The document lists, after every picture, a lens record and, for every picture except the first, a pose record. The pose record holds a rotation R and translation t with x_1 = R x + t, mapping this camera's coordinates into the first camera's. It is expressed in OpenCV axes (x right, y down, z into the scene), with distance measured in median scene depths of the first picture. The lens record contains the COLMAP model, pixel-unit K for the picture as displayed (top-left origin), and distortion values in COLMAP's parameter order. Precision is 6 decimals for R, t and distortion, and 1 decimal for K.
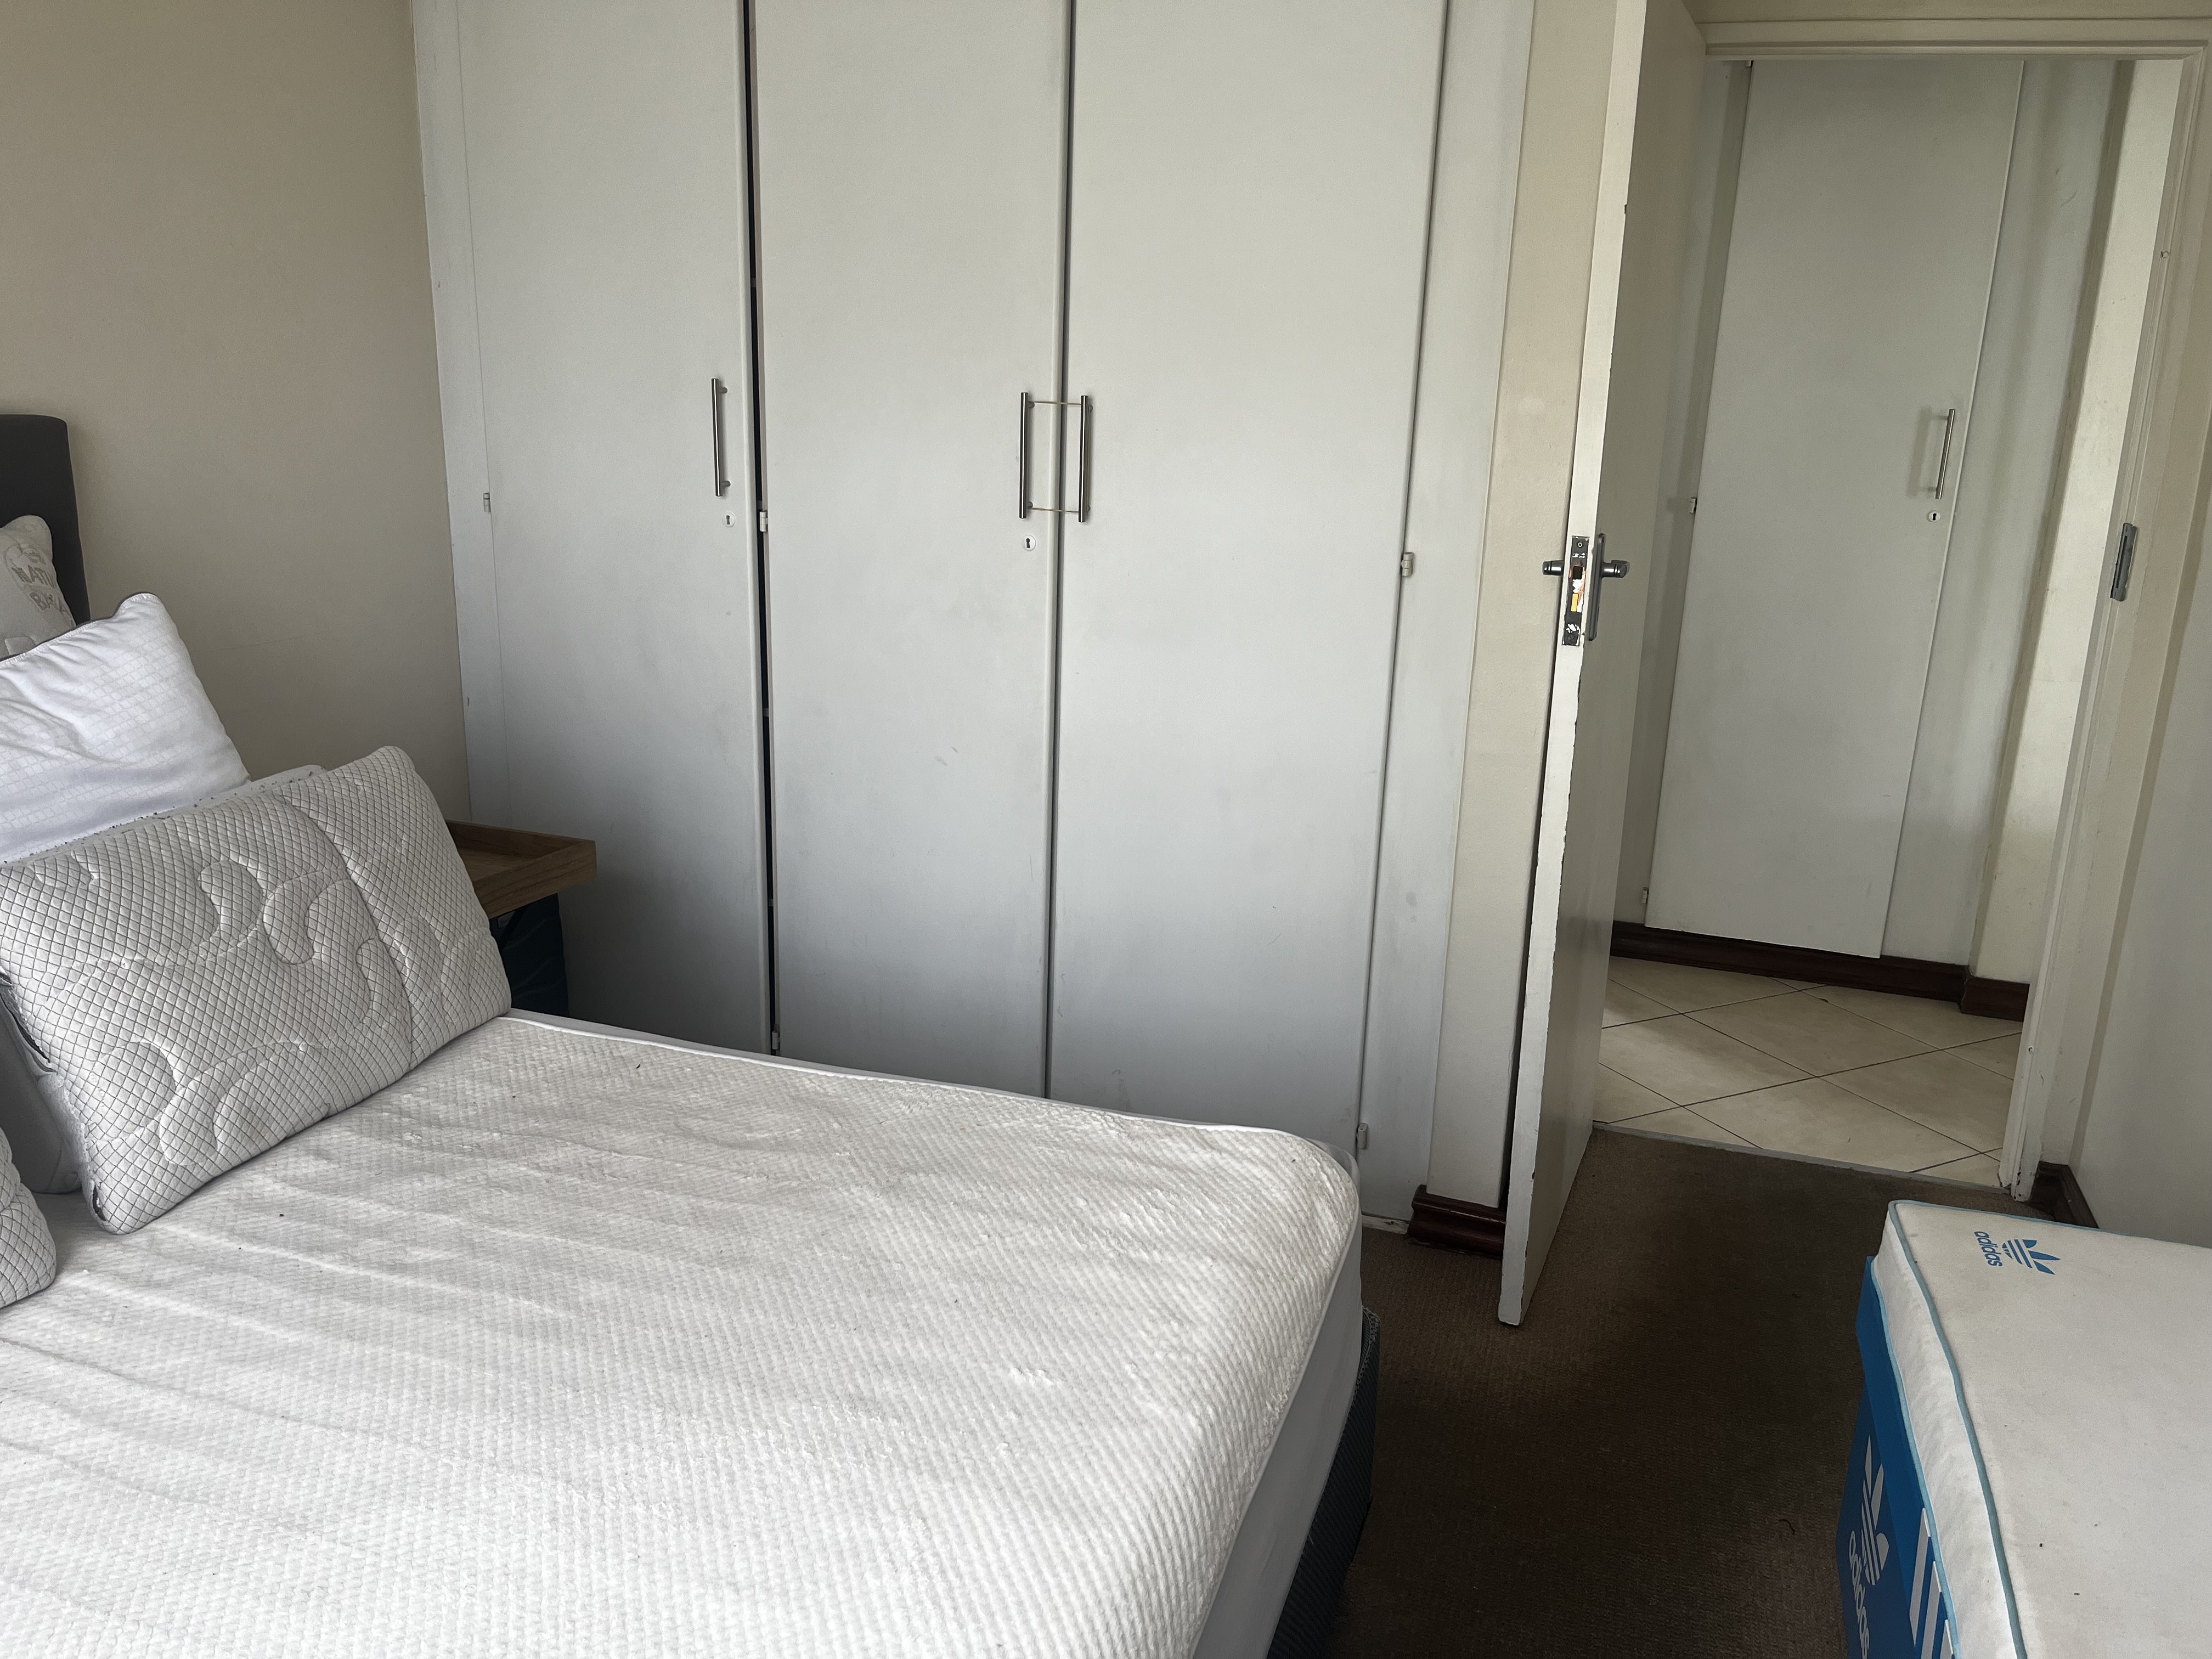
lens RADIAL K [[1674.3, 0, 1106.0], [0, 1674.3, 829.5], [0, 0, 1]] dist [0.032757, -0.078627]
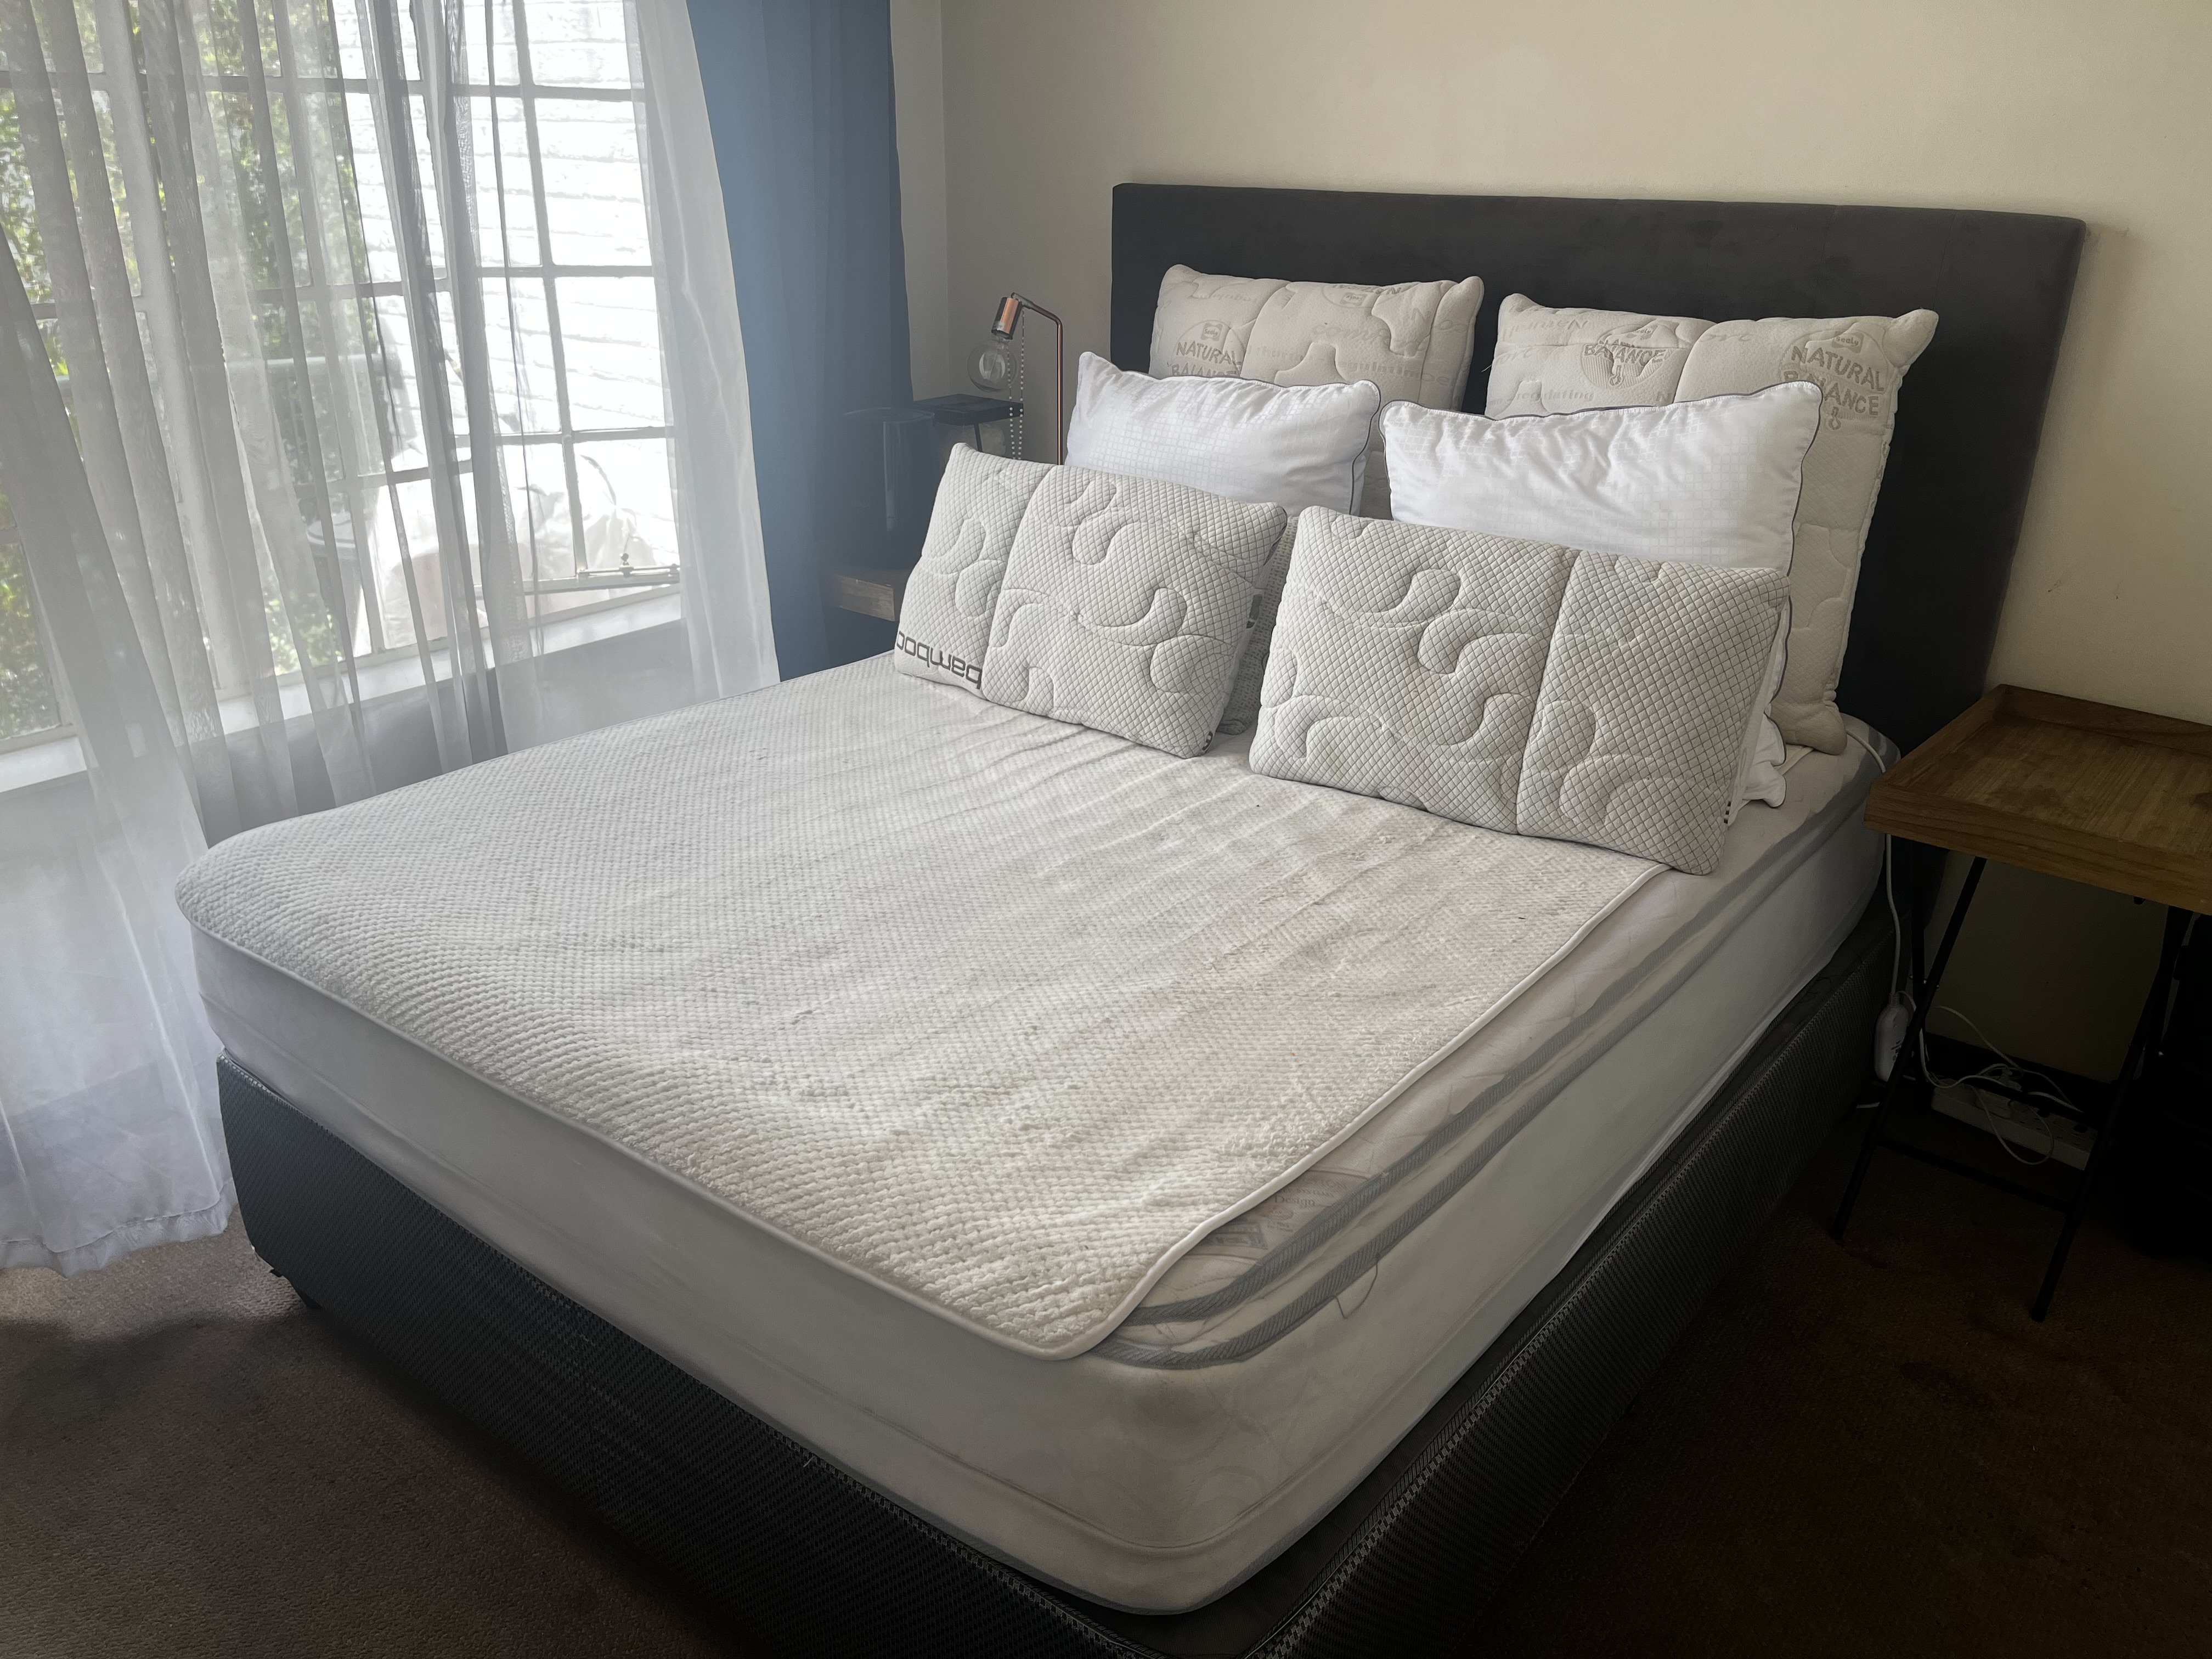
lens RADIAL K [[1674.3, 0, 1106.0], [0, 1674.3, 829.5], [0, 0, 1]] dist [0.032757, -0.078627]
pose [[-0.320356, 0.316995, -0.892685, 0.698418], [-0.280559, 0.868322, 0.409027, -0.248424], [0.904798, 0.381485, -0.189236, 1.105633]]
